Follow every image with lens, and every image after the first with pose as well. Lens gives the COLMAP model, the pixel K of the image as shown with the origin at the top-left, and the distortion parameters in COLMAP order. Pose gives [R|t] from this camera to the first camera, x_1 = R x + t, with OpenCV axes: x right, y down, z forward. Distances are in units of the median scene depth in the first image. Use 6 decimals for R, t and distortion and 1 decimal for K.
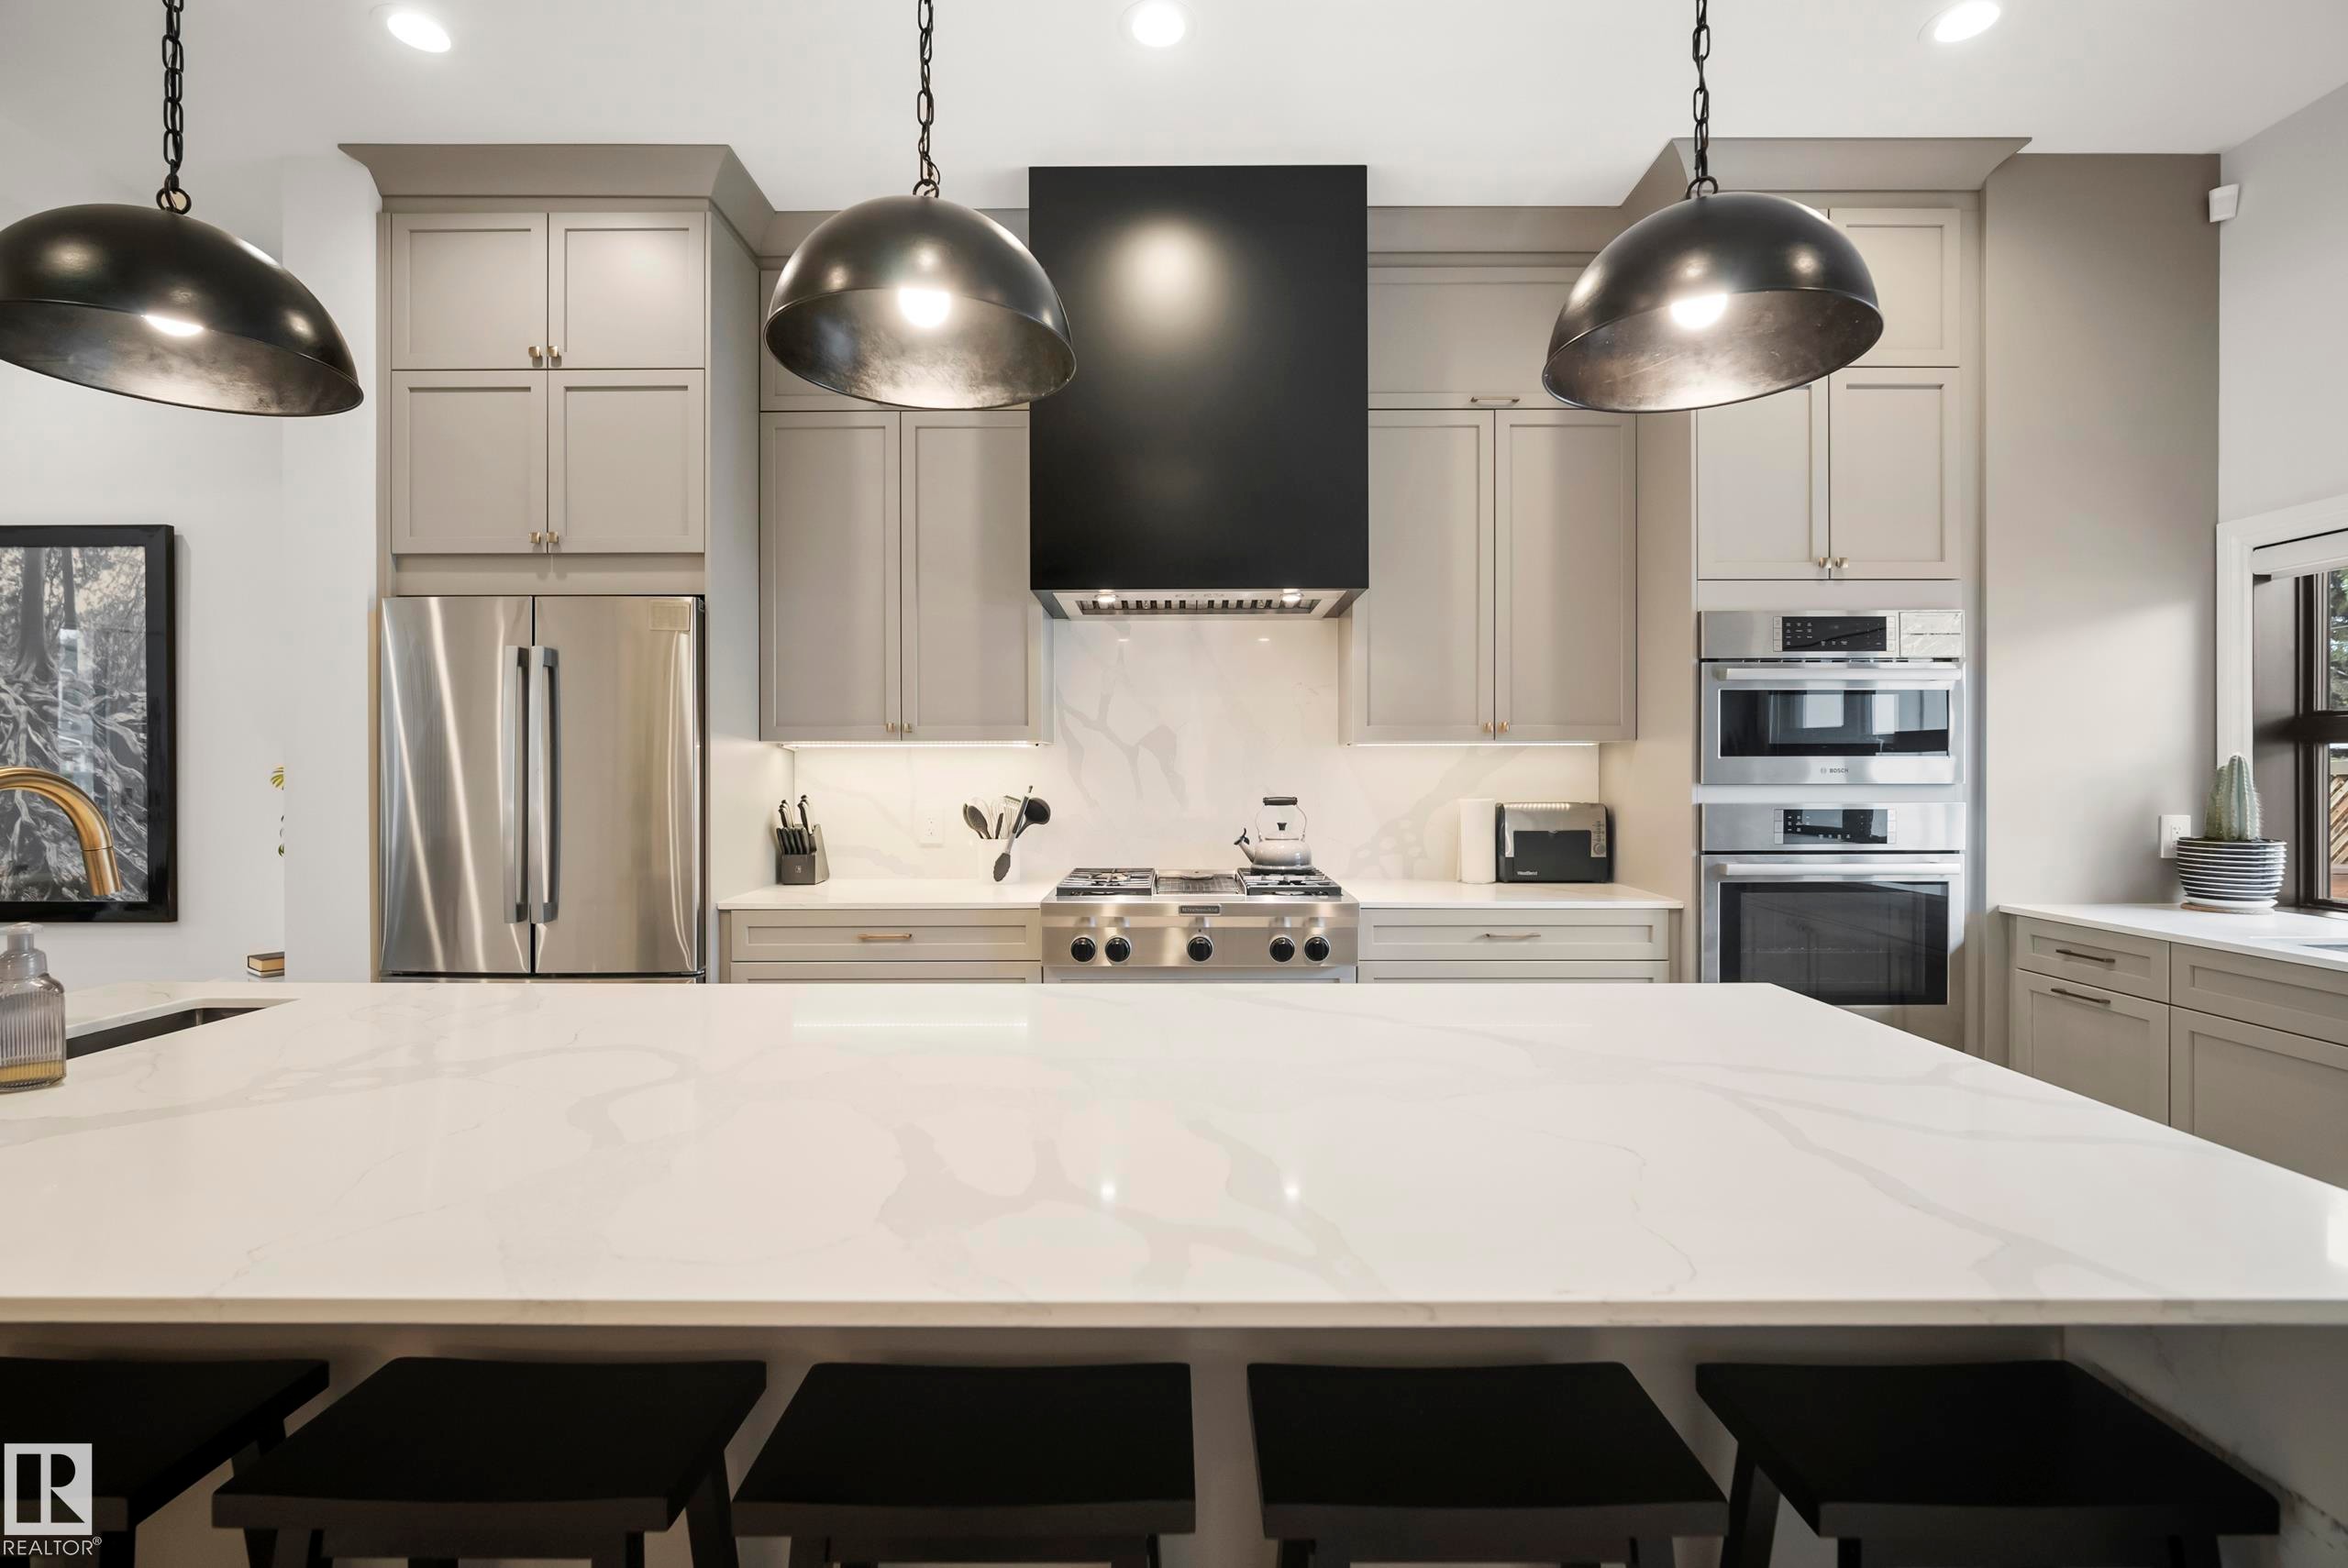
lens RADIAL K [[1047.7, 0, 1172.5], [0, 1047.7, 776.6], [0, 0, 1]] dist [-0.008164, 0.001279]
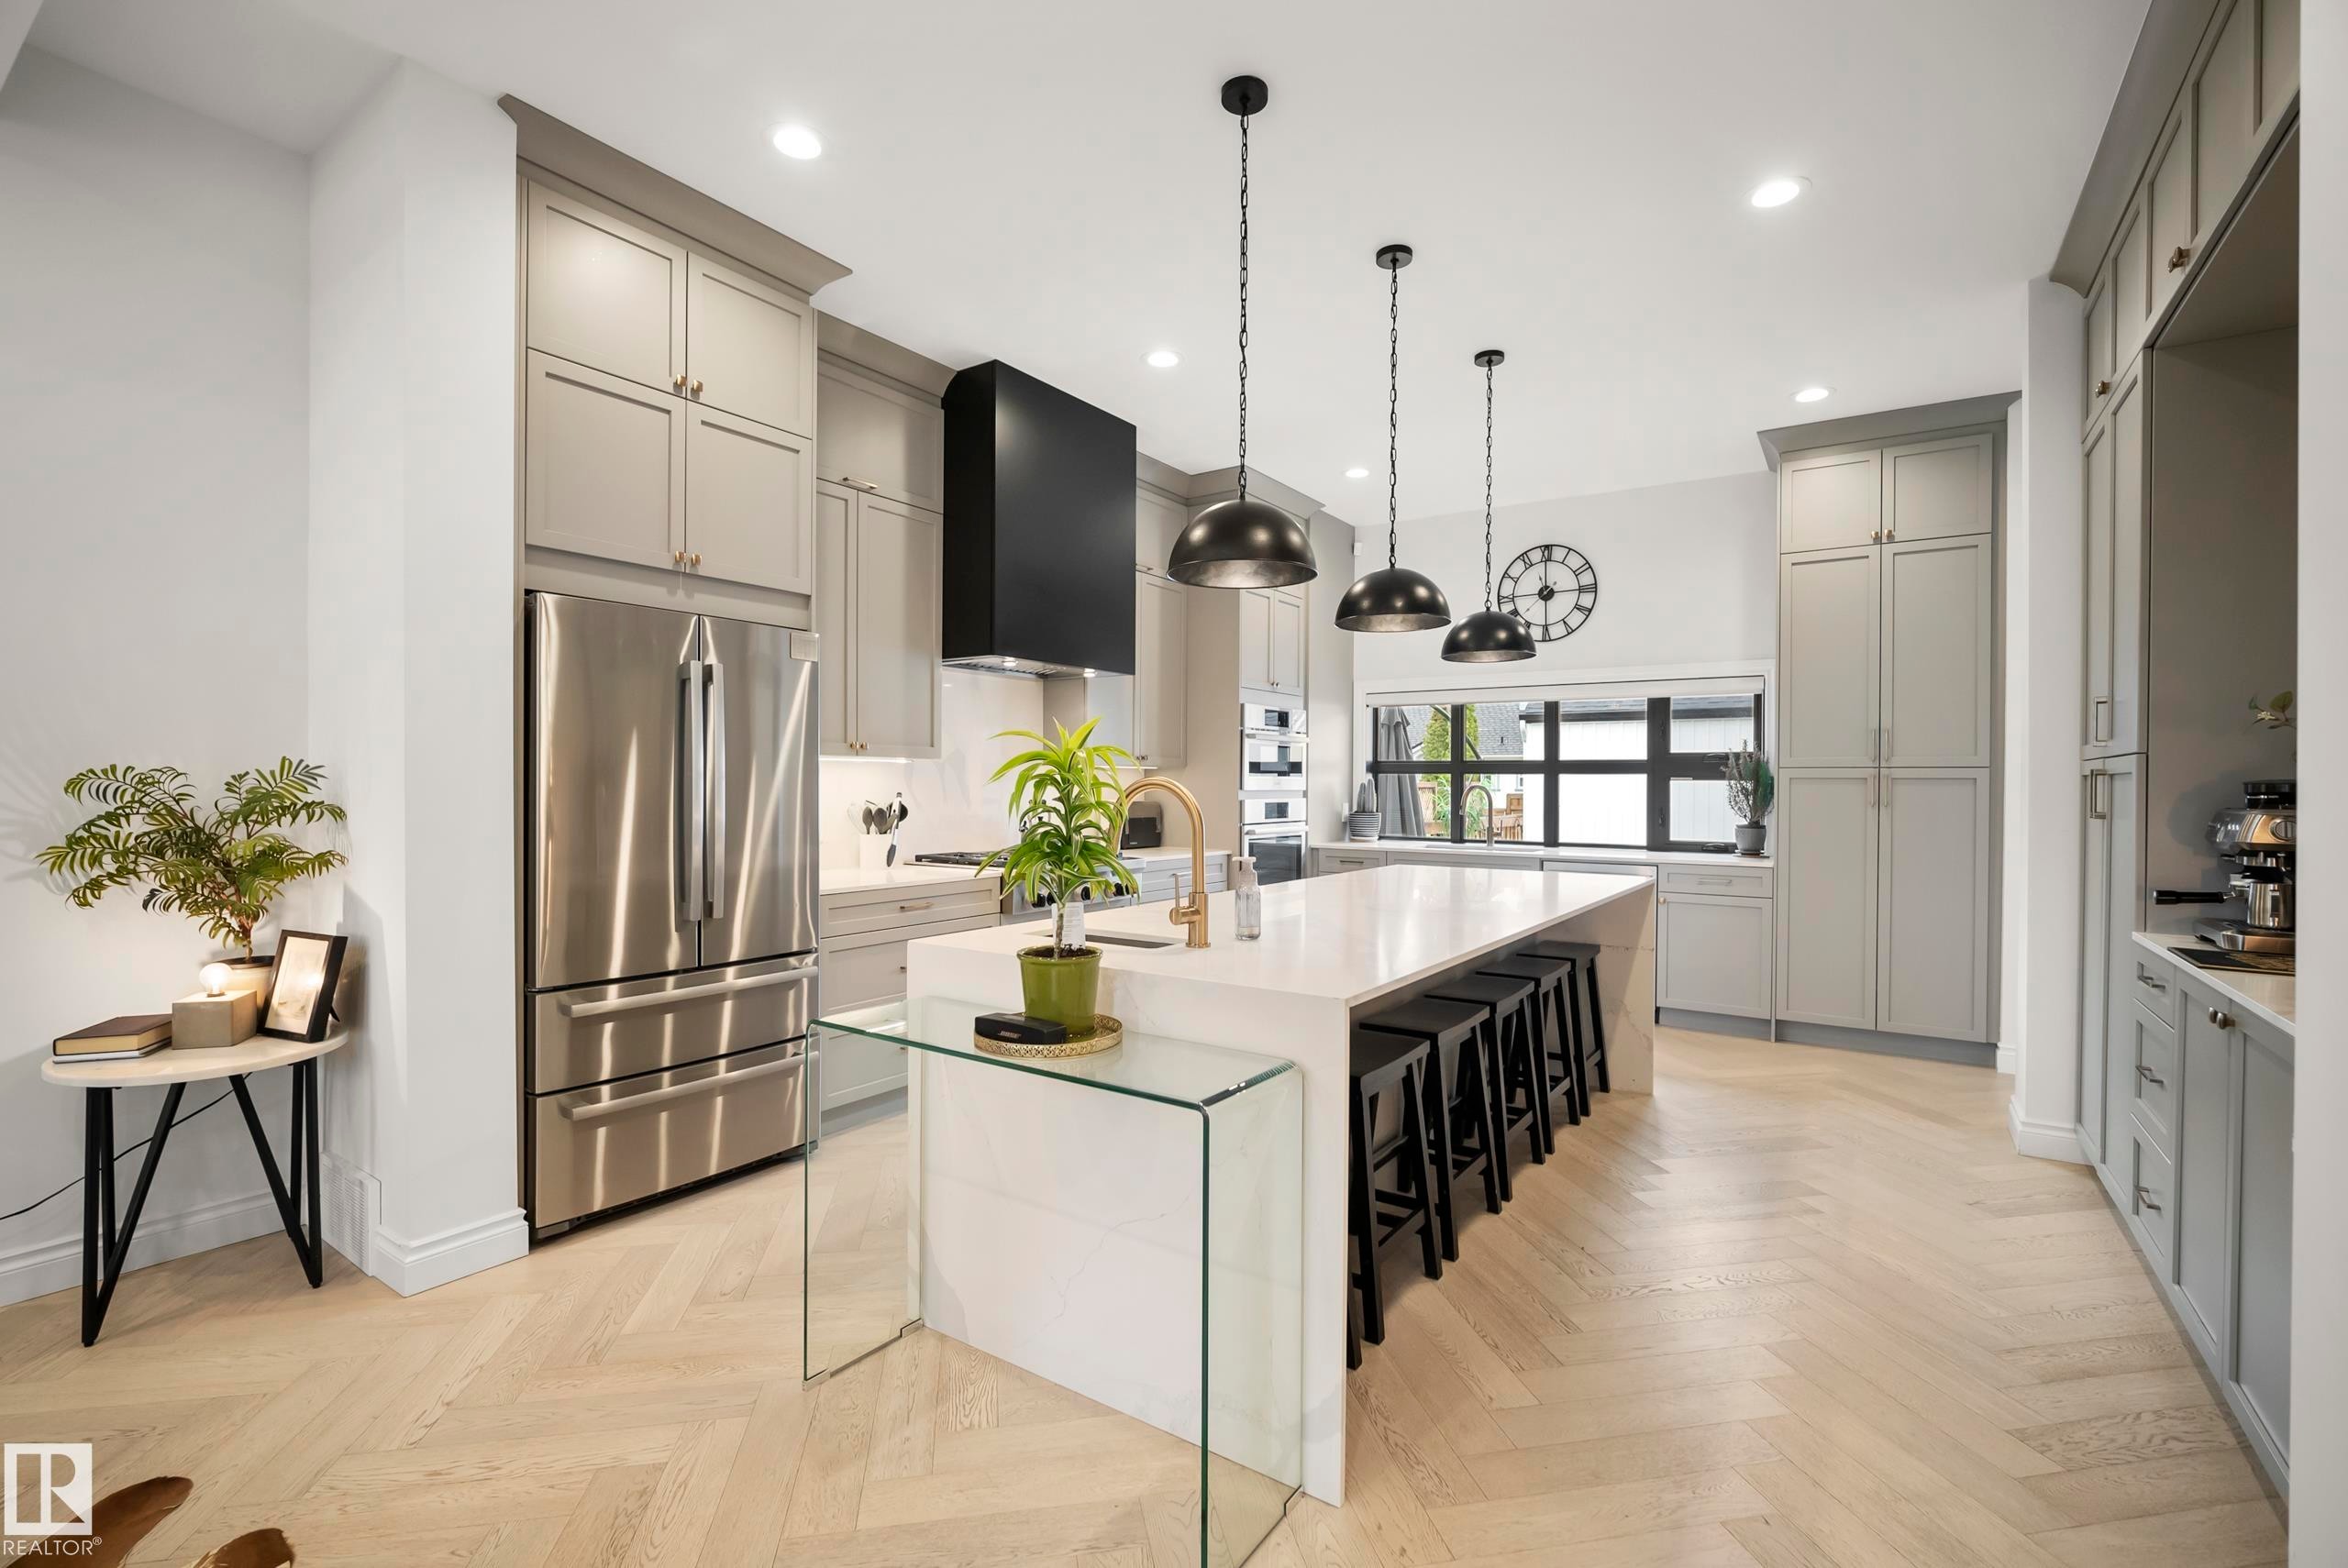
lens RADIAL K [[1047.7, 0, 1169.0], [0, 1047.7, 788.9], [0, 0, 1]] dist [-0.008164, 0.001279]
pose [[0.558063, -0.000461, 0.829799, -1.200878], [-0.000821, 0.999999, 0.001108, 0.003503], [-0.829798, -0.001299, 0.558062, 0.002710]]
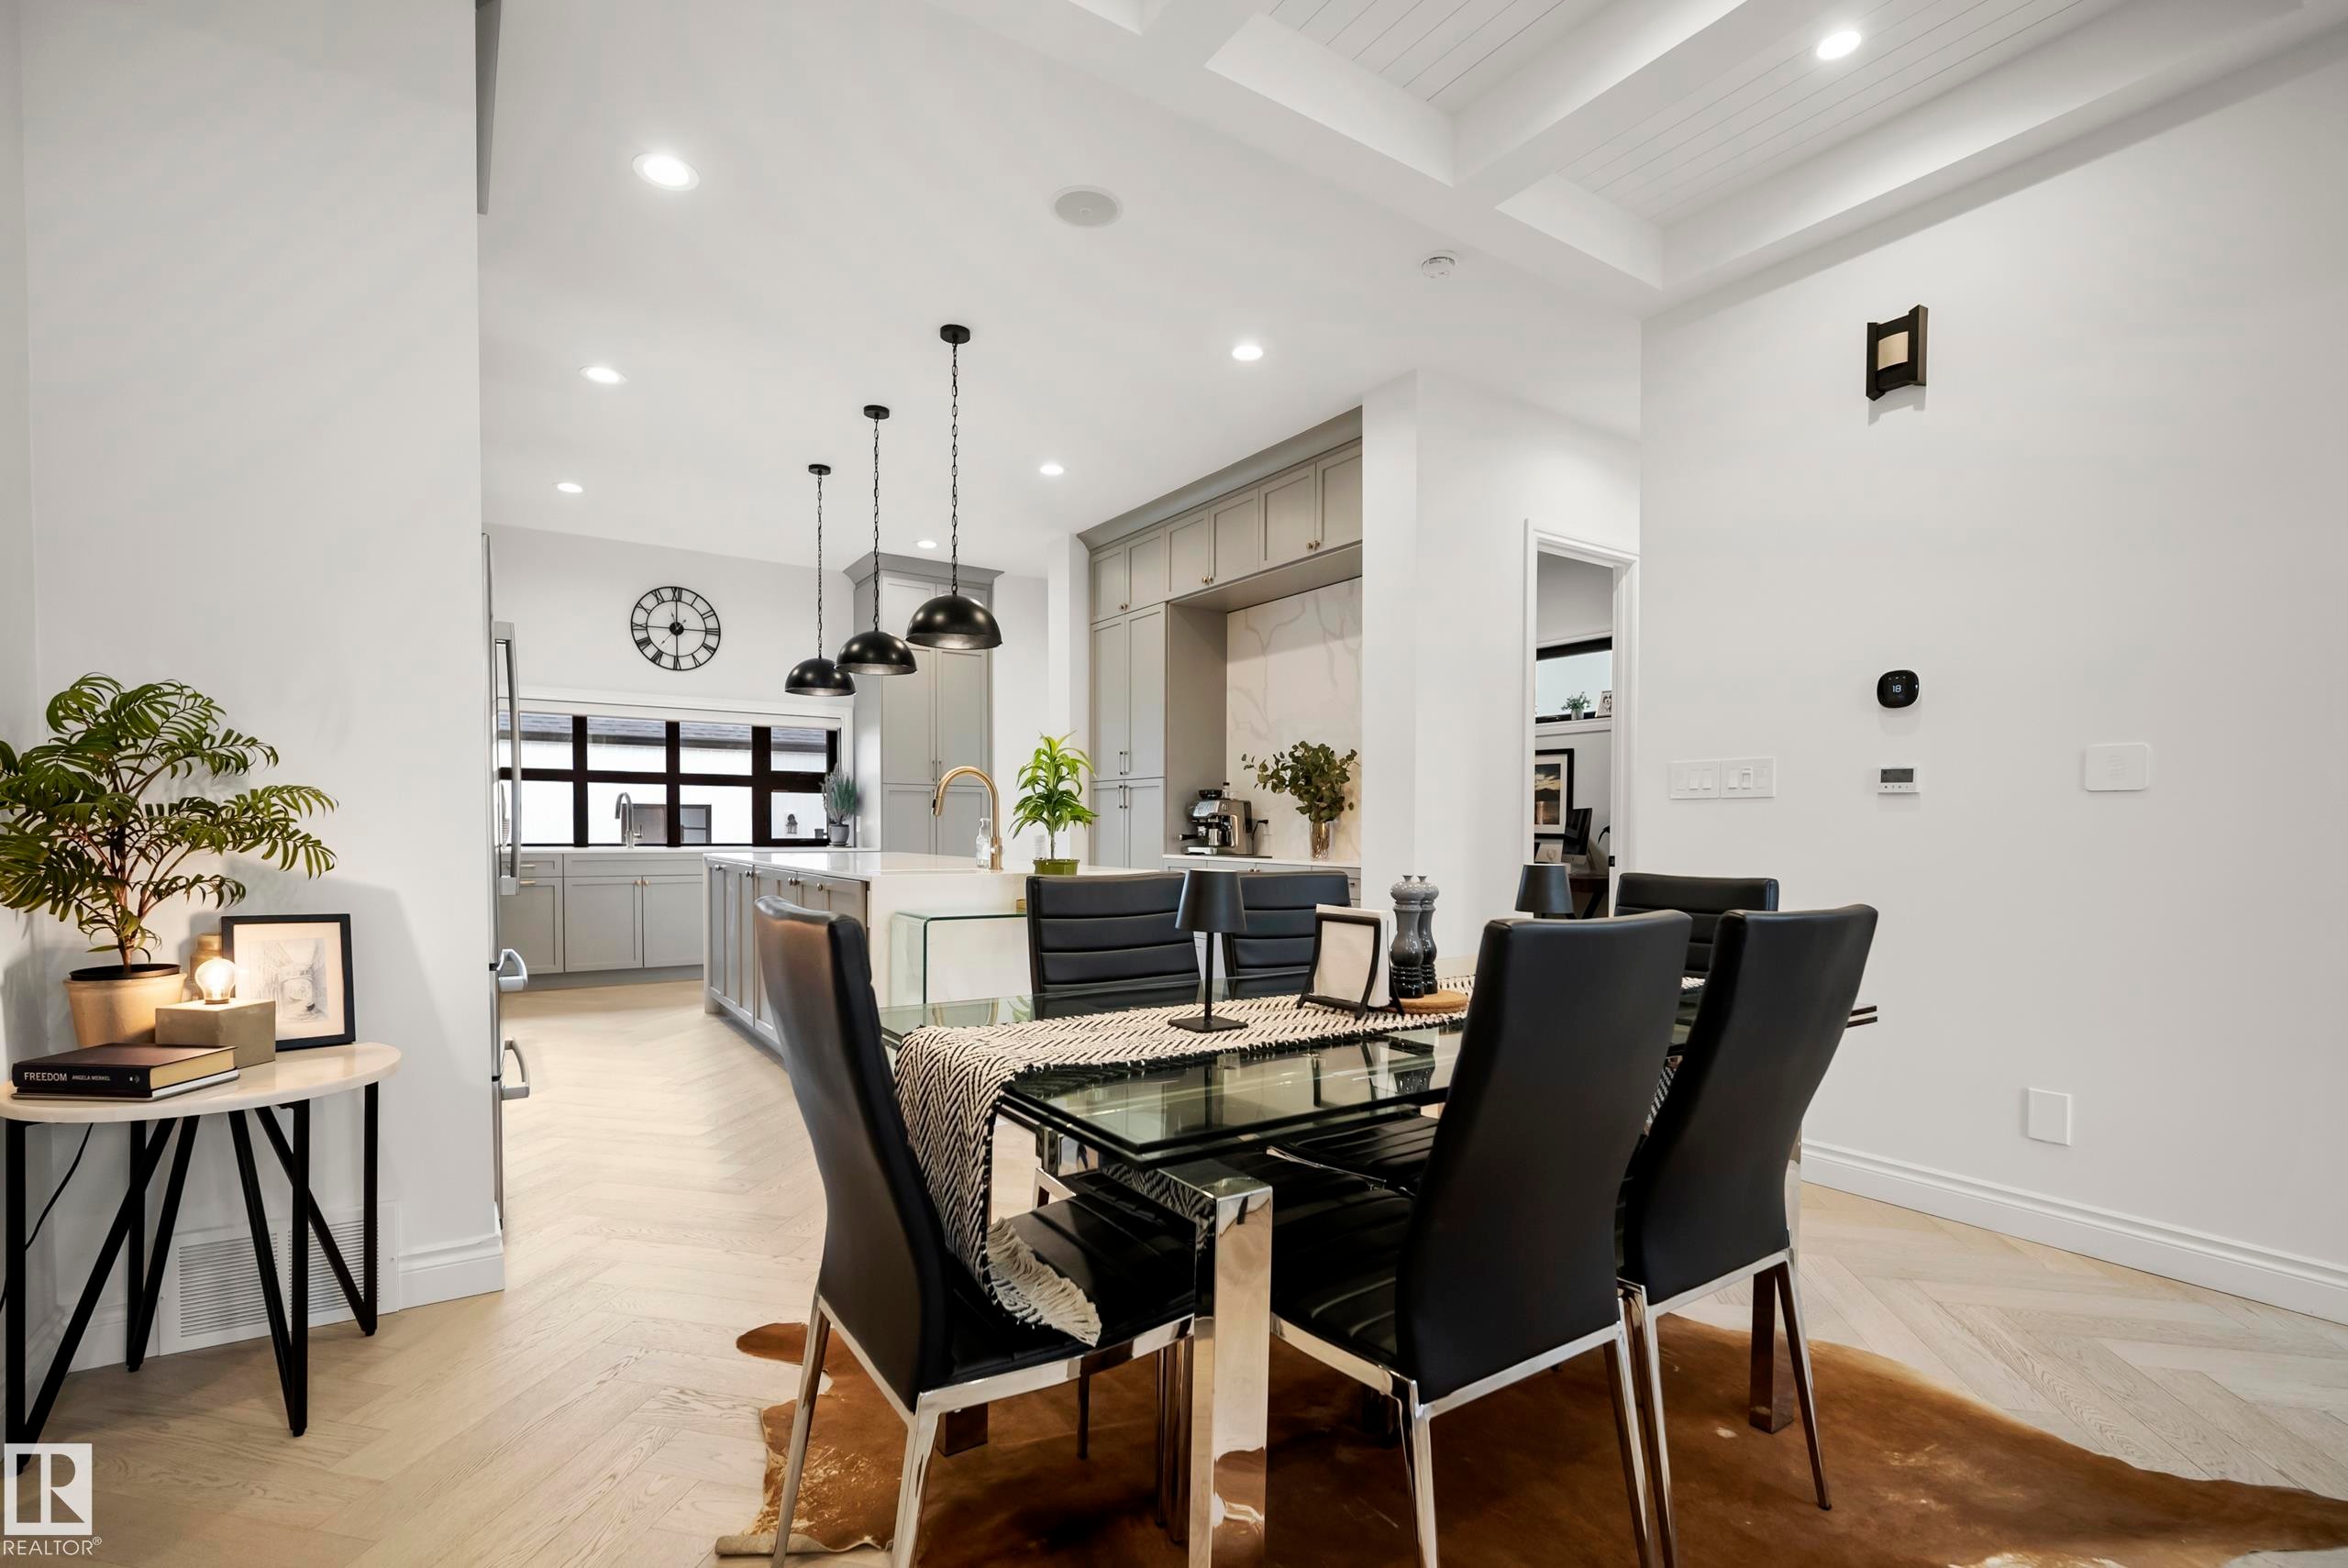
lens RADIAL K [[1047.7, 0, 1148.3], [0, 1047.7, 841.4], [0, 0, 1]] dist [-0.008164, 0.001279]
pose [[-0.549965, -0.014103, 0.835069, -2.244709], [-0.004164, 0.999891, 0.014144, 0.146366], [-0.835178, 0.004301, -0.549964, 2.081266]]
